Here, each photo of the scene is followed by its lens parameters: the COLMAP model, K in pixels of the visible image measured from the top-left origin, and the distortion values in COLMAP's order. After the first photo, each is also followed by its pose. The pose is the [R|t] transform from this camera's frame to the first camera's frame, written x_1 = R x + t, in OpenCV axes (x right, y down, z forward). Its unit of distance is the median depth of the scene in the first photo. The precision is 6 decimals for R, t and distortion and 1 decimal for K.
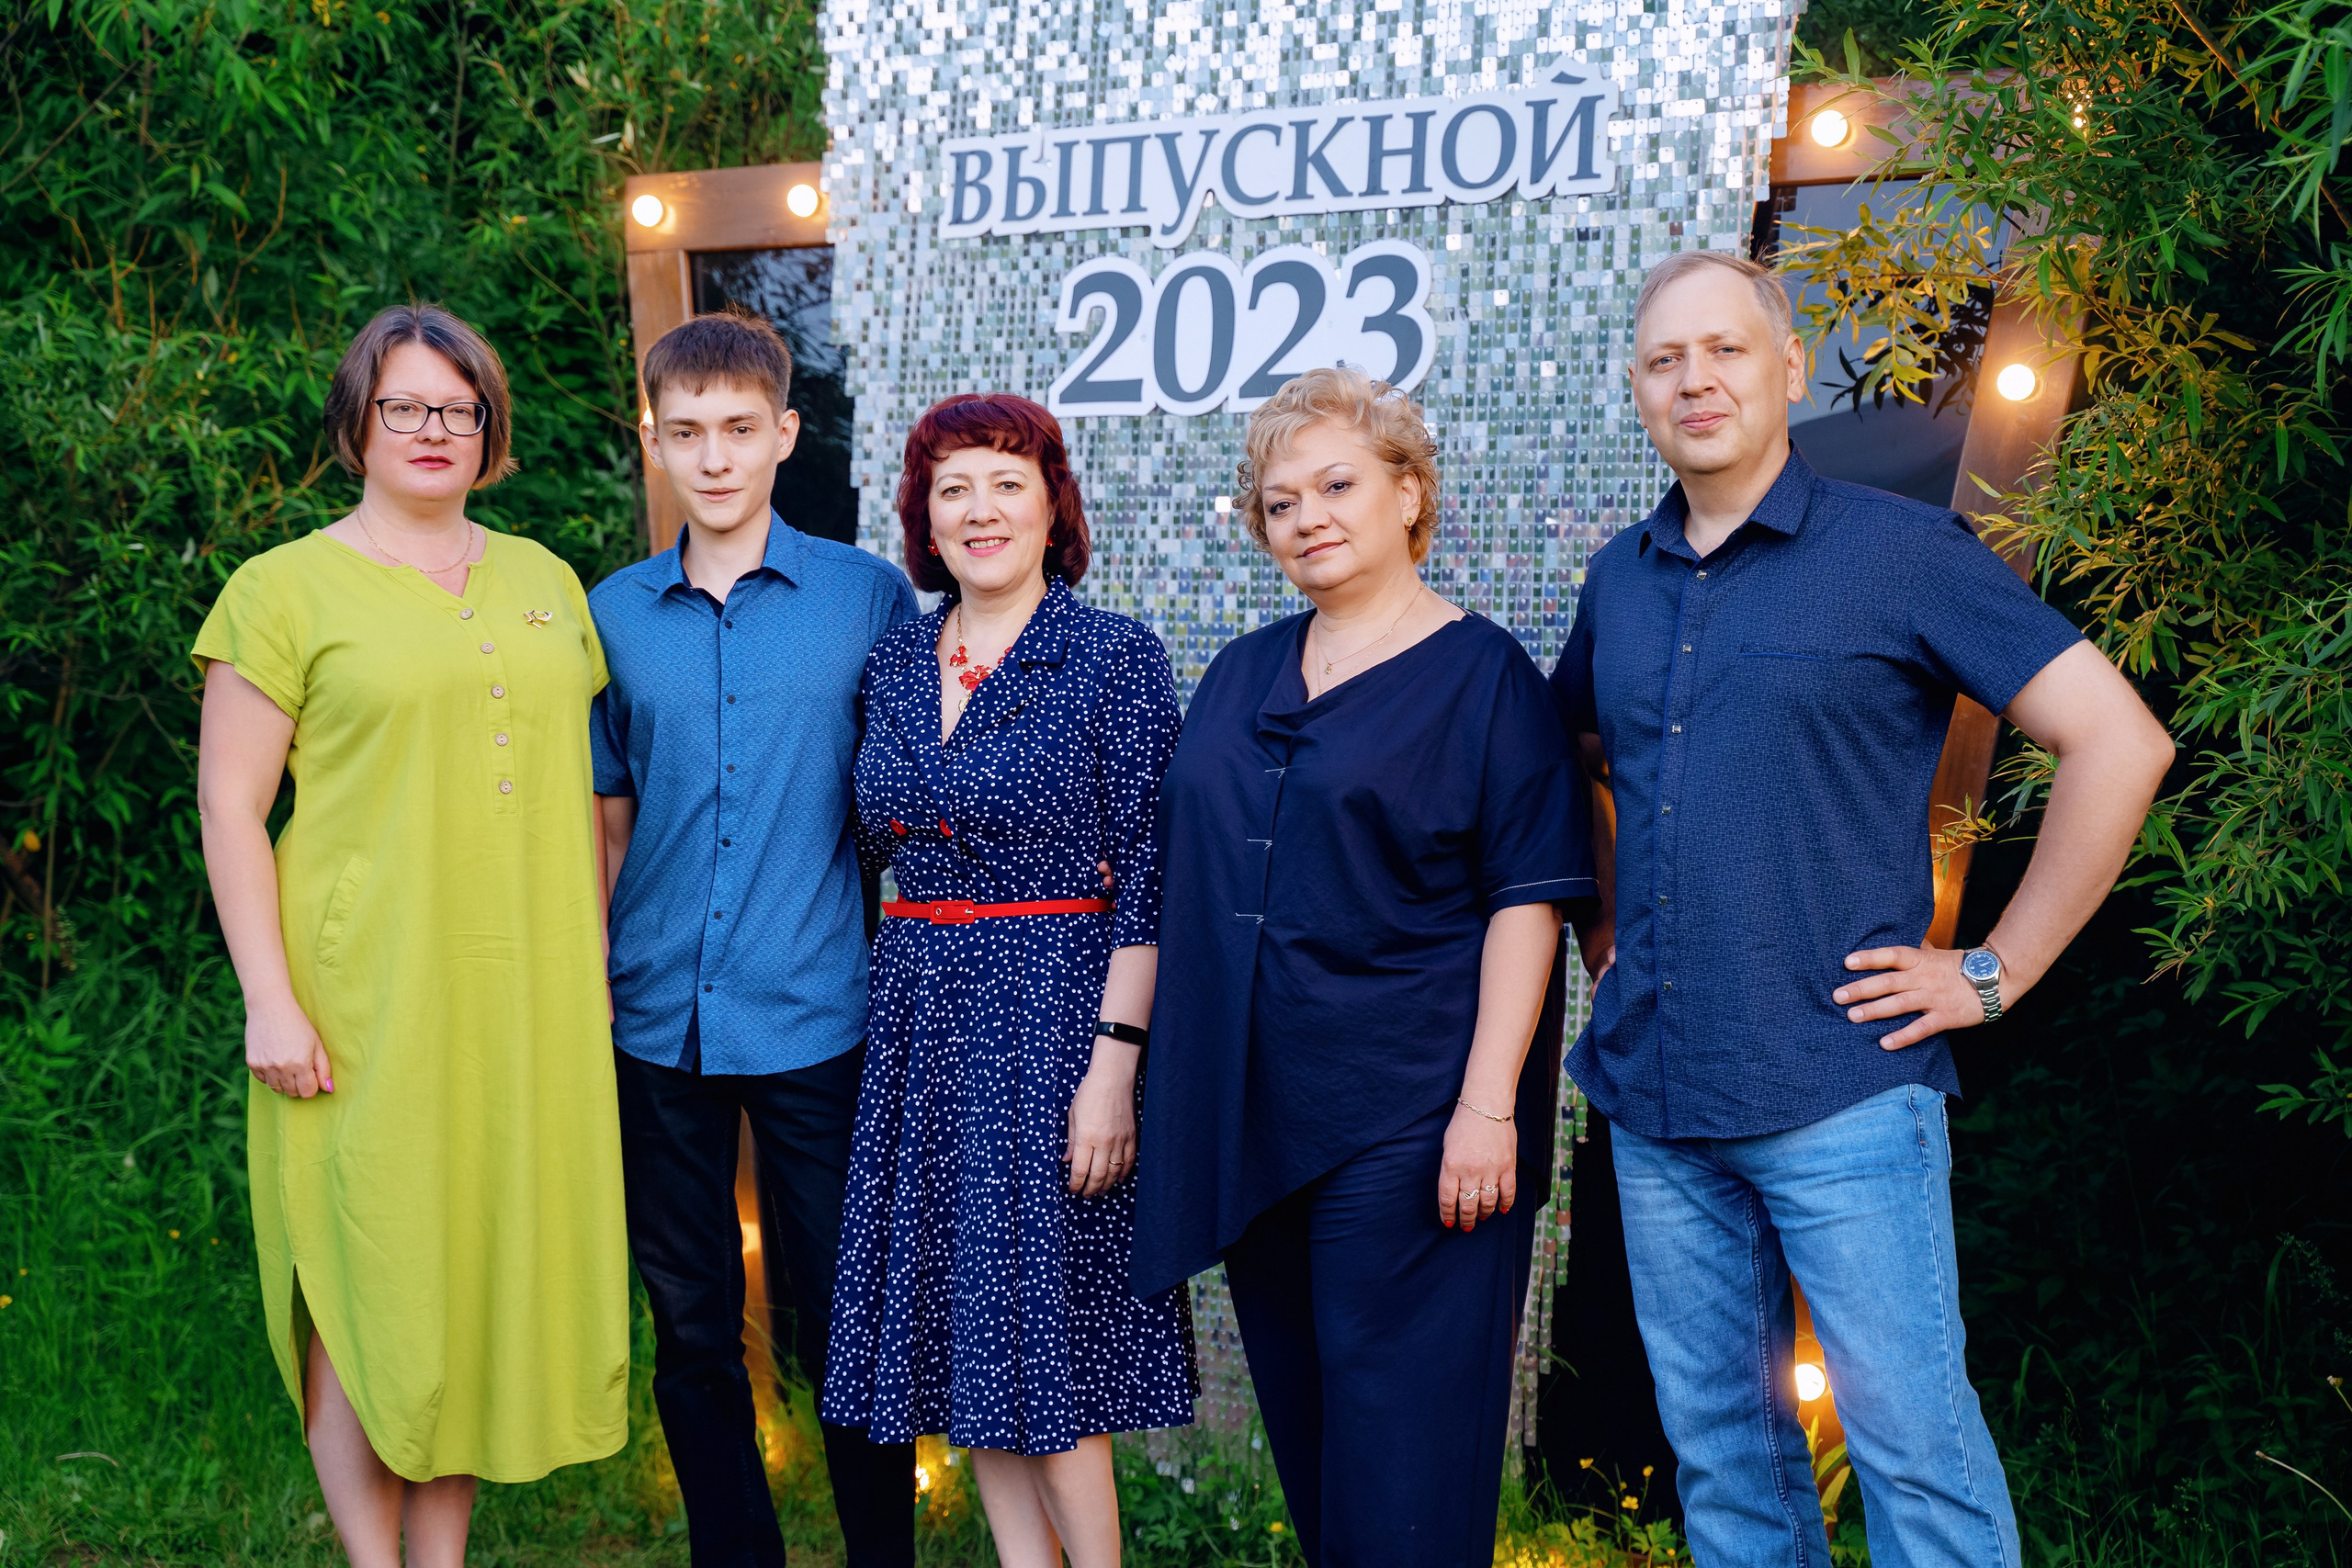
lens RADIAL K [[3816.0, 0, 1206.3], [0, 3816.0, 785.5], [0, 0, 1]] dist [0.147523, 0.000000]
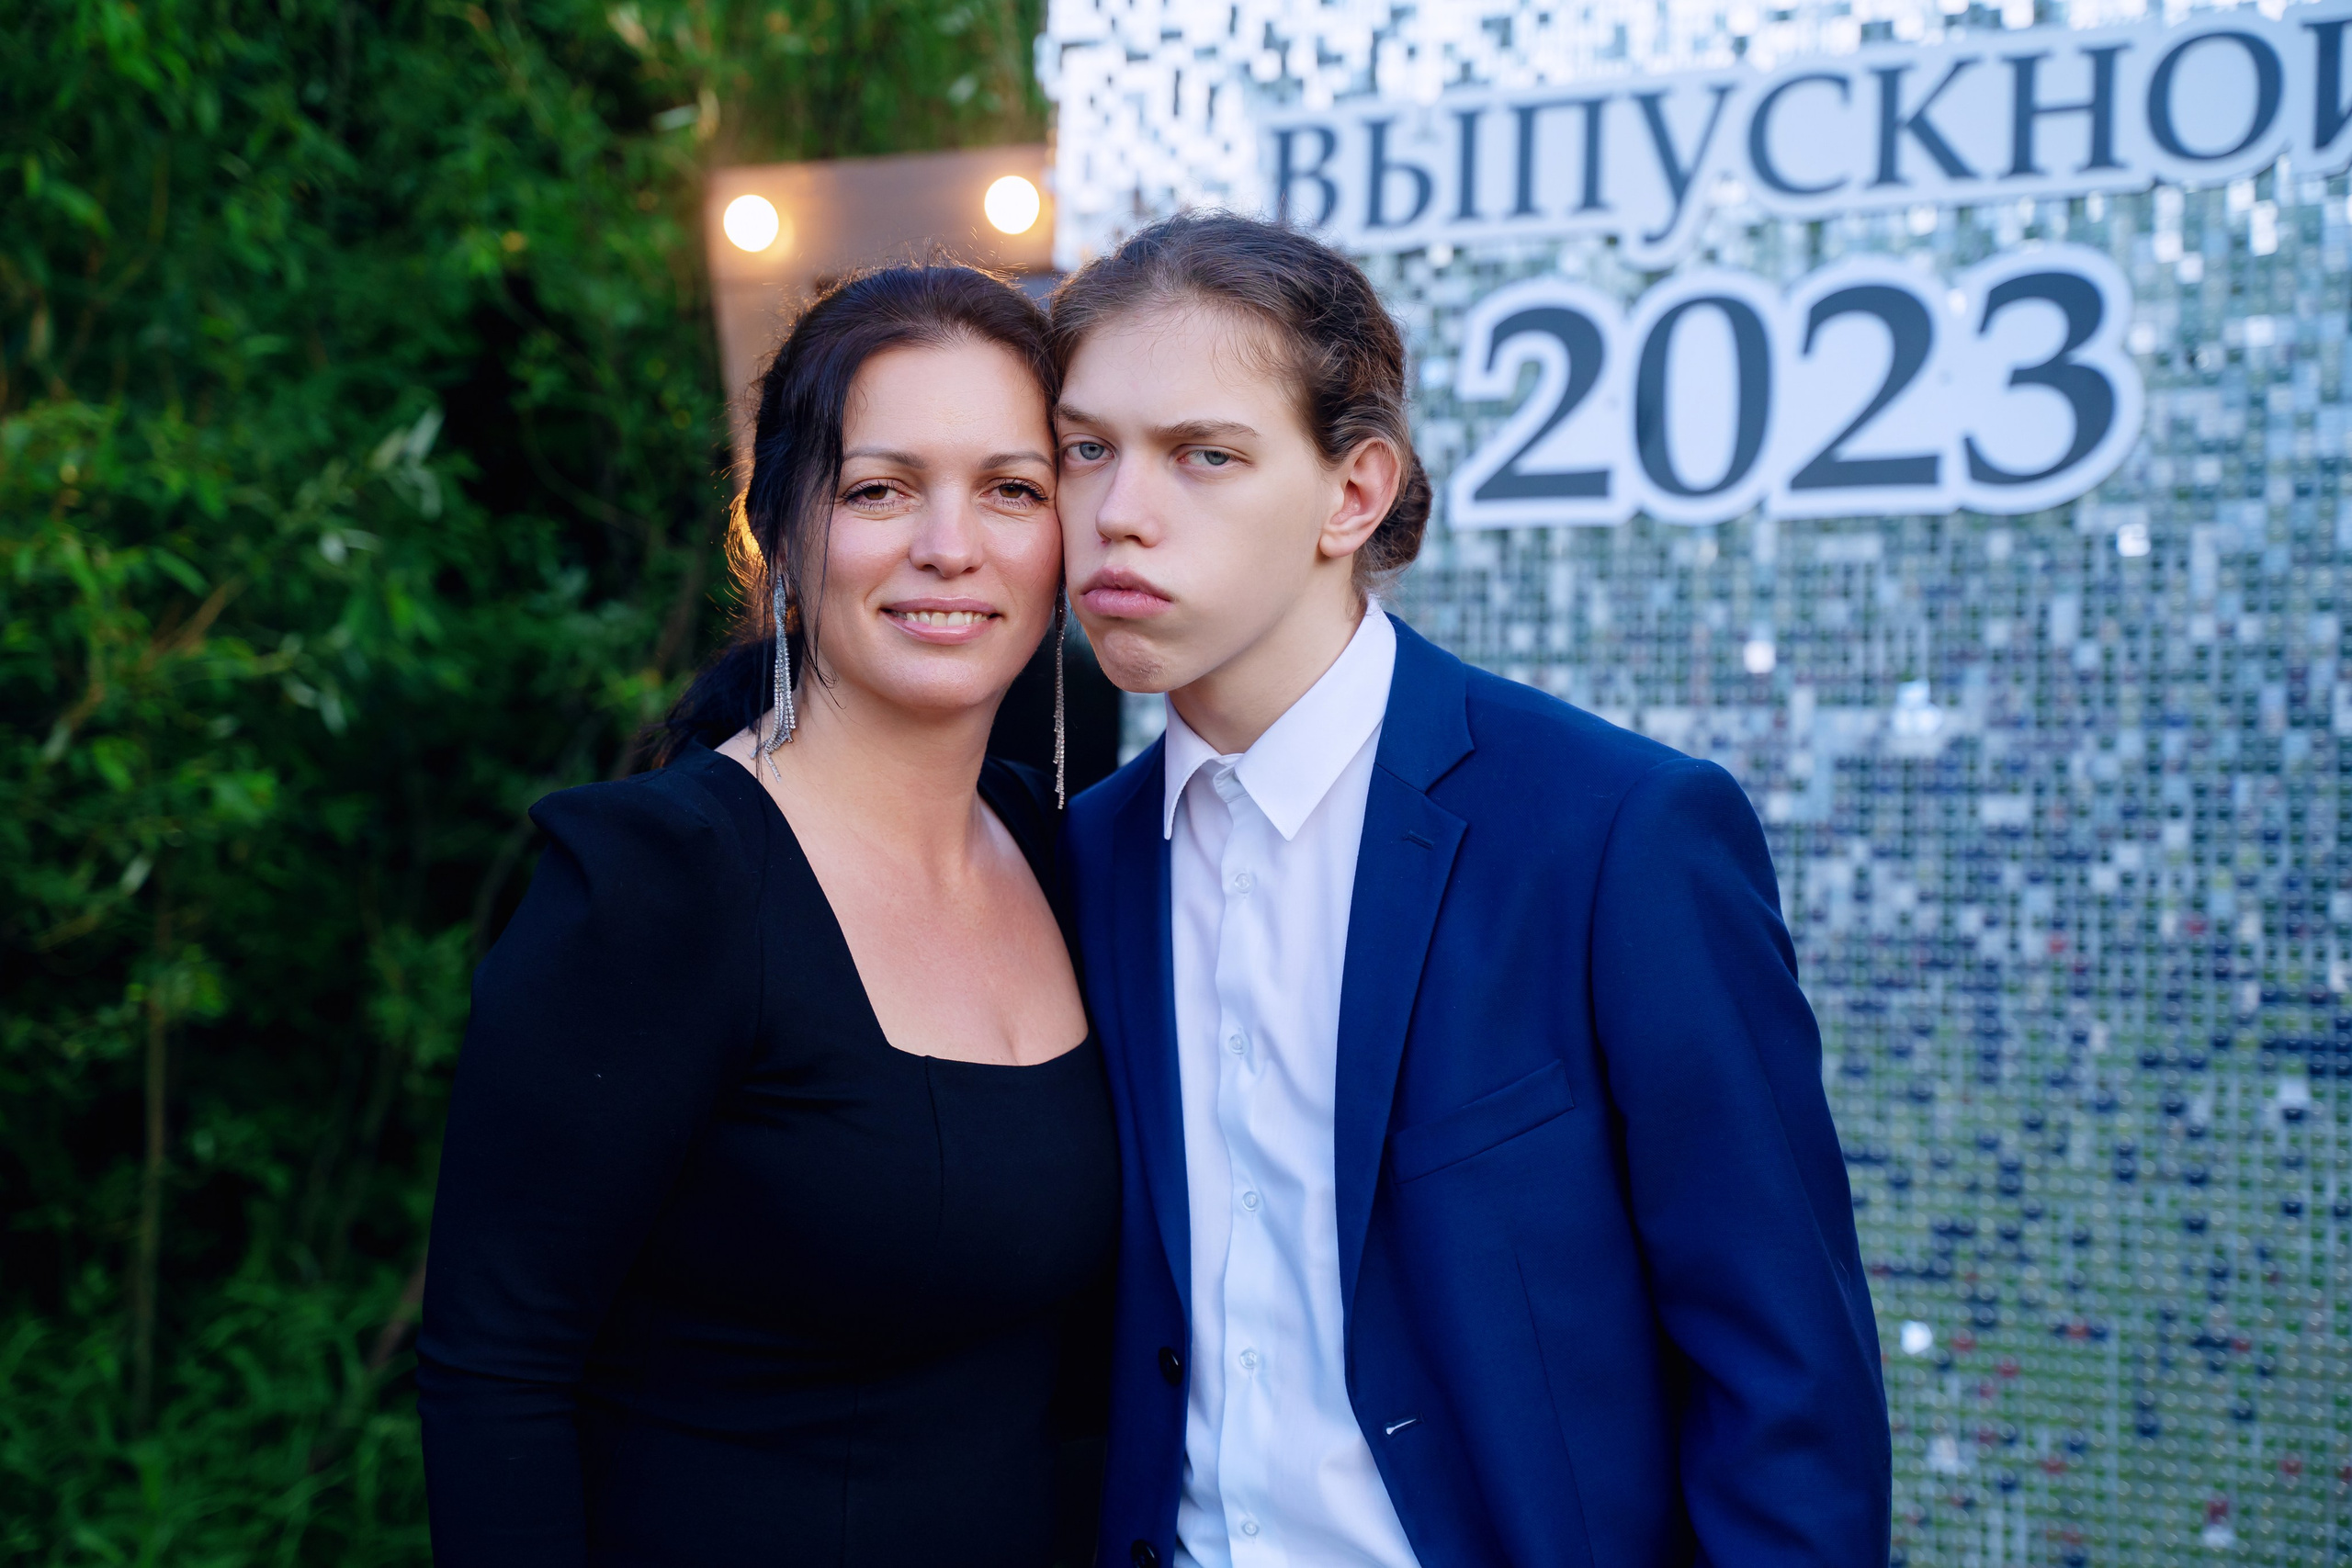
lens RADIAL K [[3789.6, 0, 1165.7], [0, 3789.6, 798.4], [0, 0, 1]] dist [0.201121, 0.000000]
pose [[0.992308, -0.017441, 0.122556, -0.174252], [0.019704, 0.999657, -0.017278, -0.039626], [-0.122213, 0.019560, 0.992311, 0.363365]]
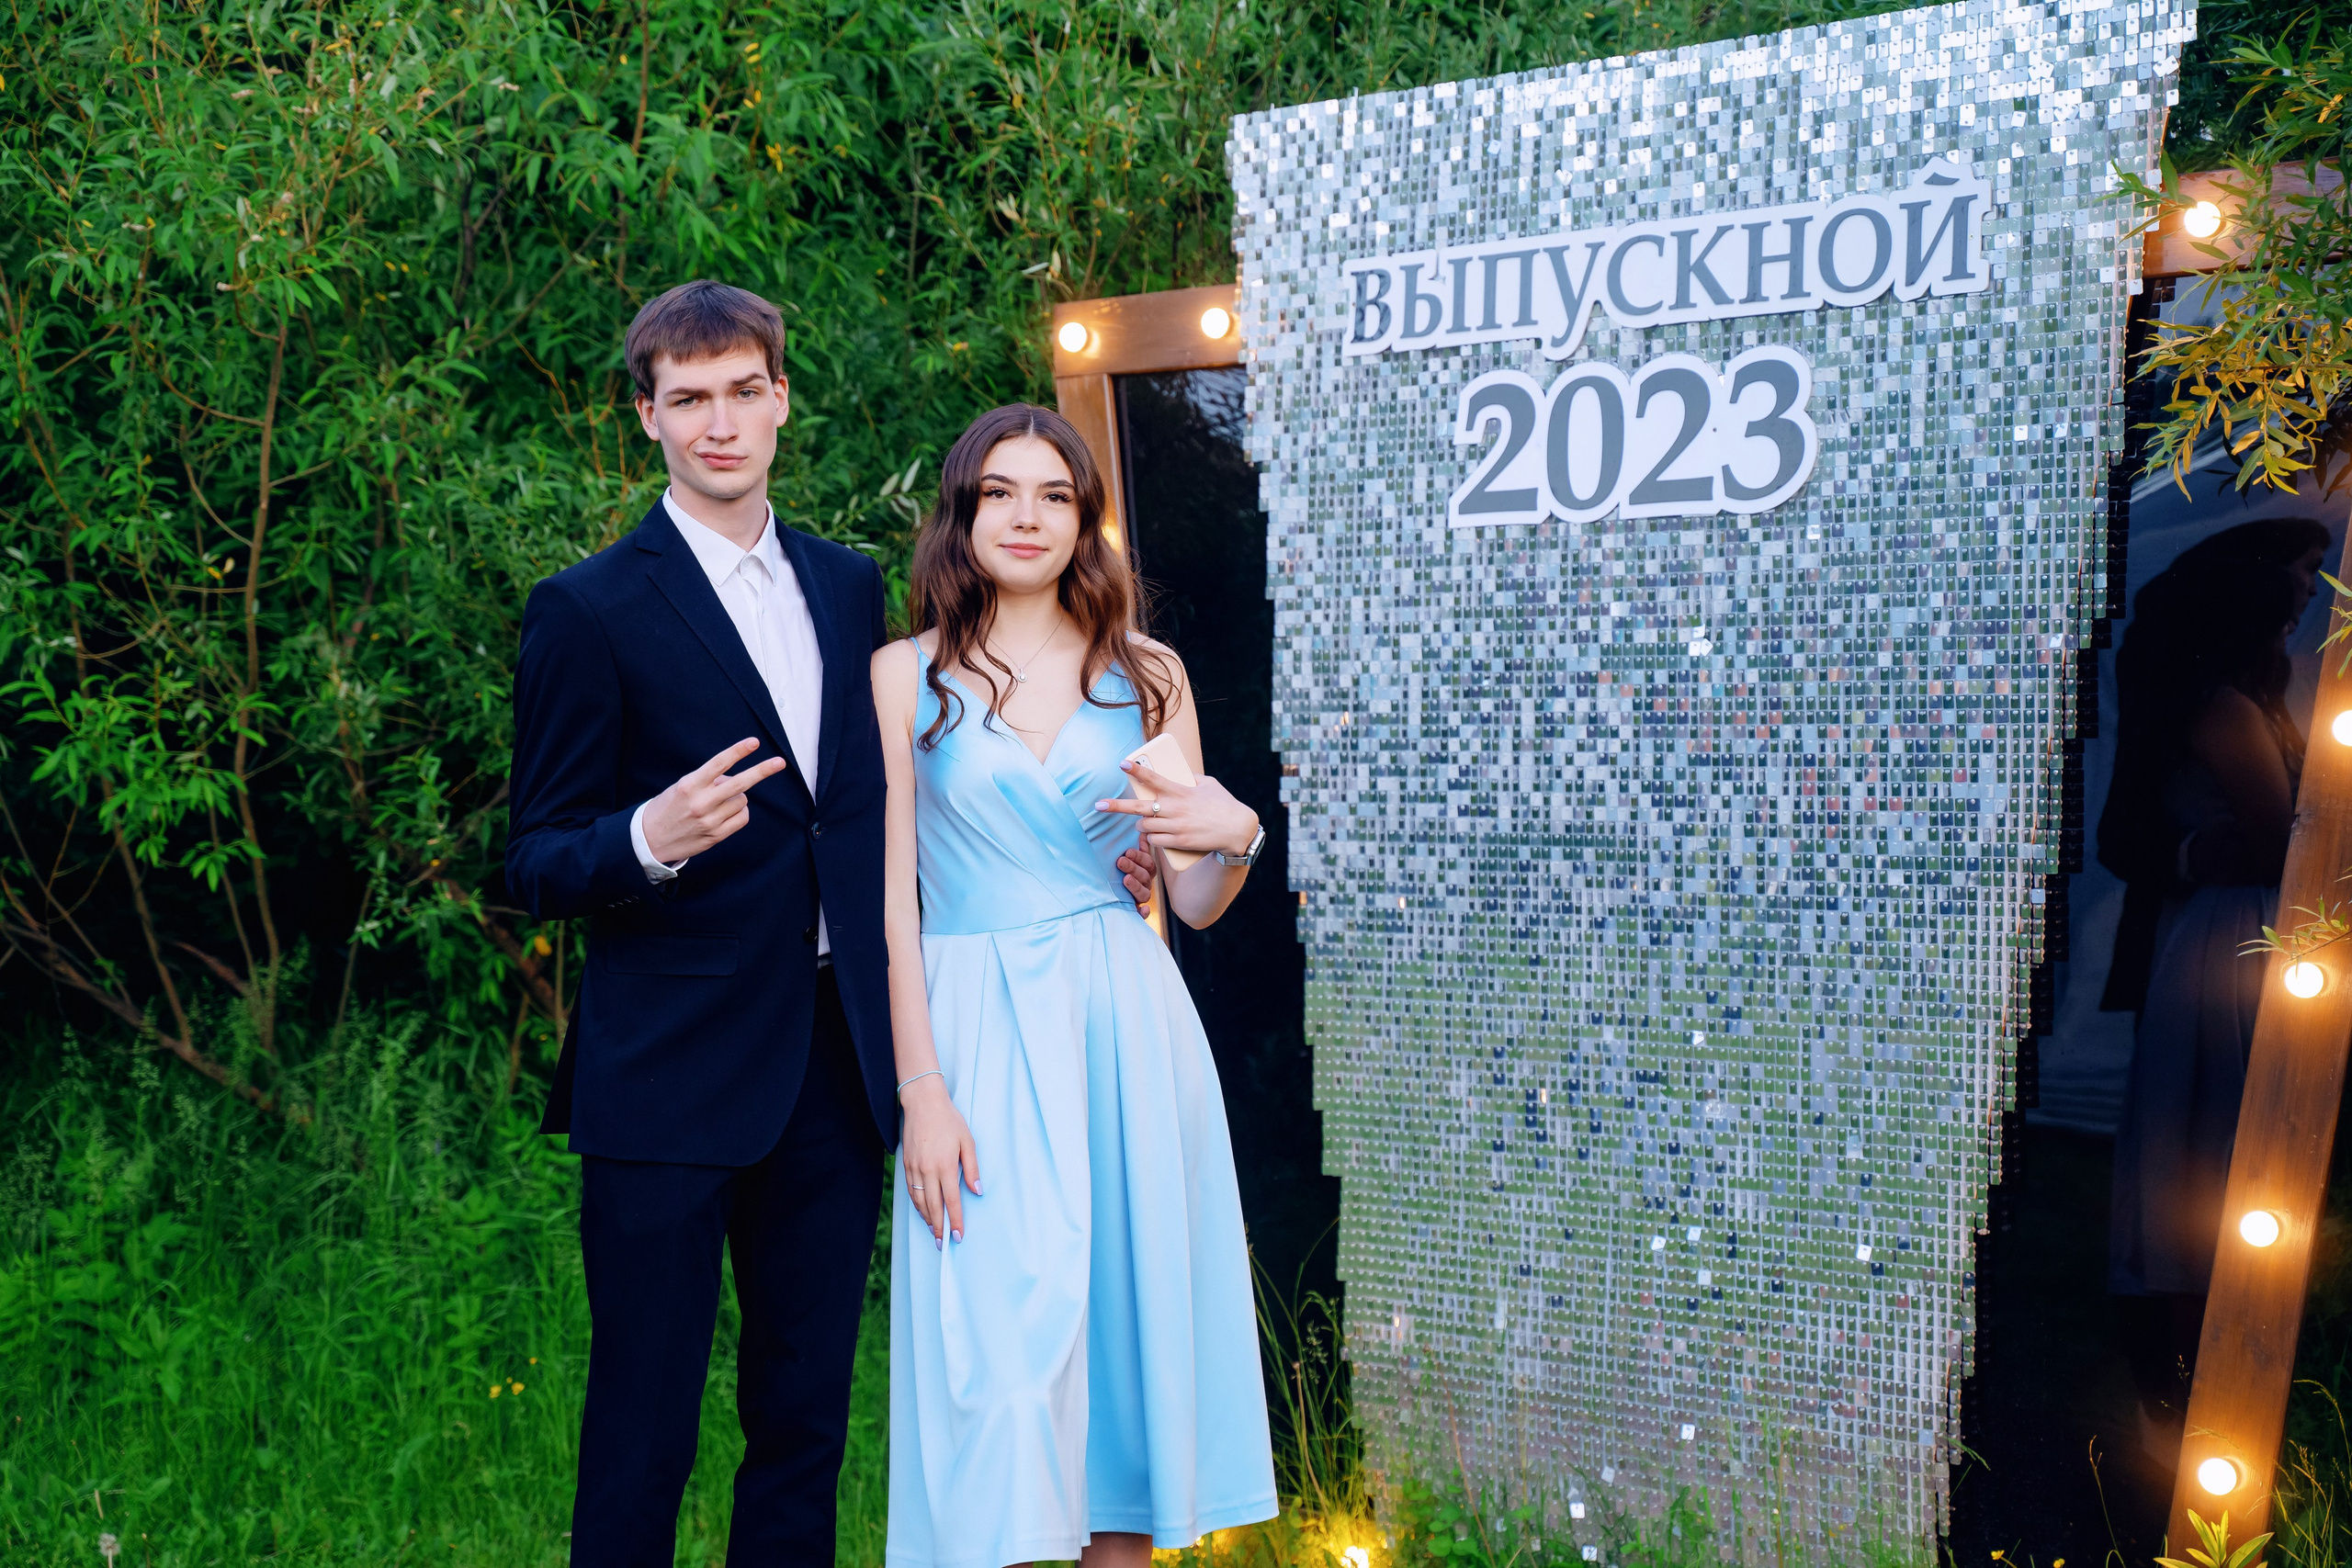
lens RADIAL K [[4014.4, 0, 1172.6], [0, 4014.4, 807.4], [0, 0, 1]] dist [0.205417, 0.000000]
pose [[0.986908, -0.029720, -0.158522, 0.055572], [0.029958, 0.999551, -0.000887, -0.022824], [0.158477, -0.003874, 0.987355, -0.081487]]
